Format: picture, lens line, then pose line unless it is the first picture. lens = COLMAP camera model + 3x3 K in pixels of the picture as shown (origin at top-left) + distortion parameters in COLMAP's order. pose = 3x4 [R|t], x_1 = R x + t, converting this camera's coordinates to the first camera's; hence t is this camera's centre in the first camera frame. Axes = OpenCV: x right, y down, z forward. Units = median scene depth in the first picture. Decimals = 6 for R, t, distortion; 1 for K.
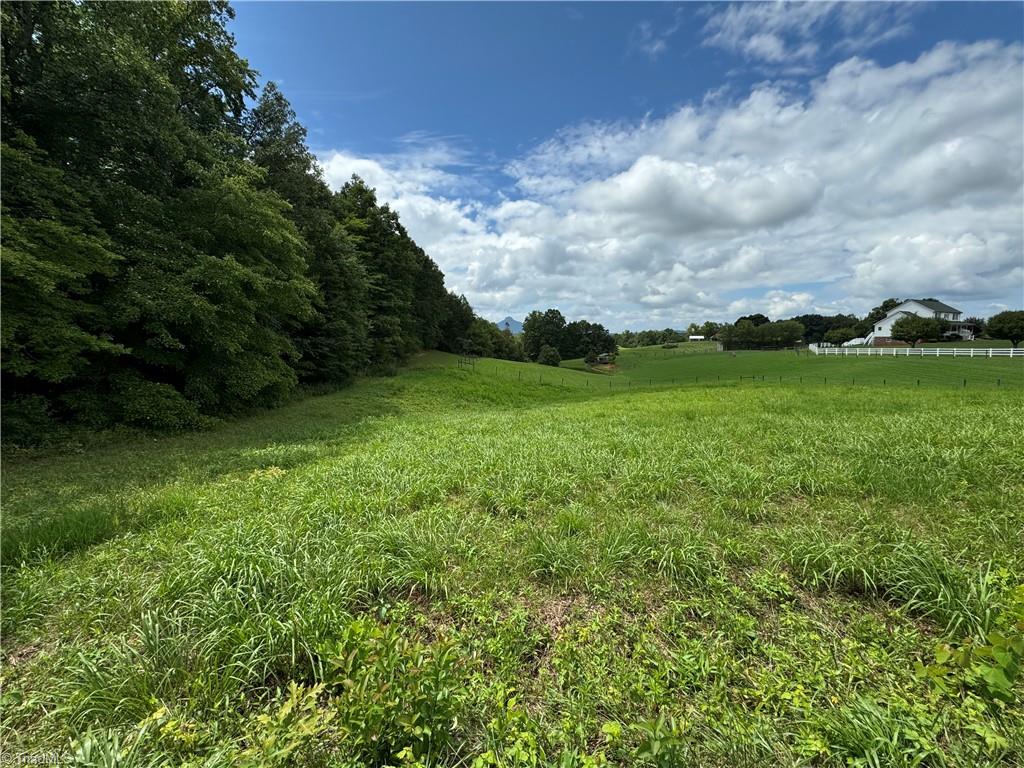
lens RADIAL K [[453.4, 0, 461.7], [0, 453.4, 367.3], [0, 0, 1]] dist [-0.006417, 0.002841]
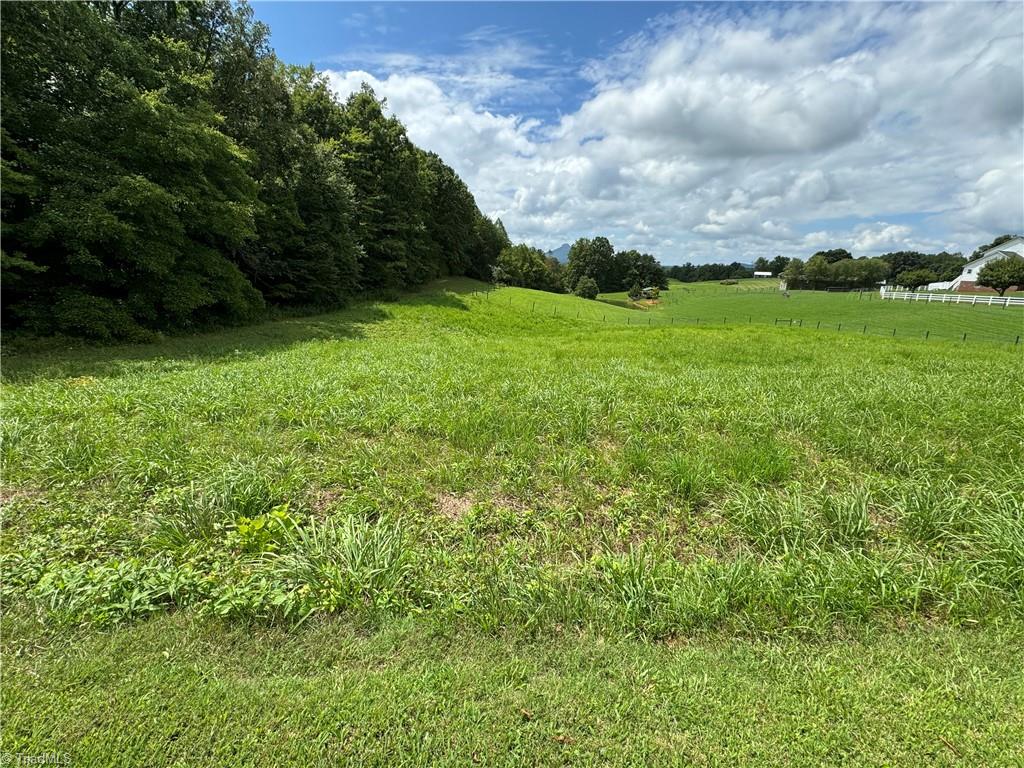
lens RADIAL K [[453.4, 0, 506.9], [0, 453.4, 383.7], [0, 0, 1]] dist [-0.006417, 0.002841]
pose [[0.990650, 0.066632, -0.119047, 0.233616], [-0.042429, 0.979818, 0.195339, -0.008874], [0.129660, -0.188461, 0.973484, 0.003335]]
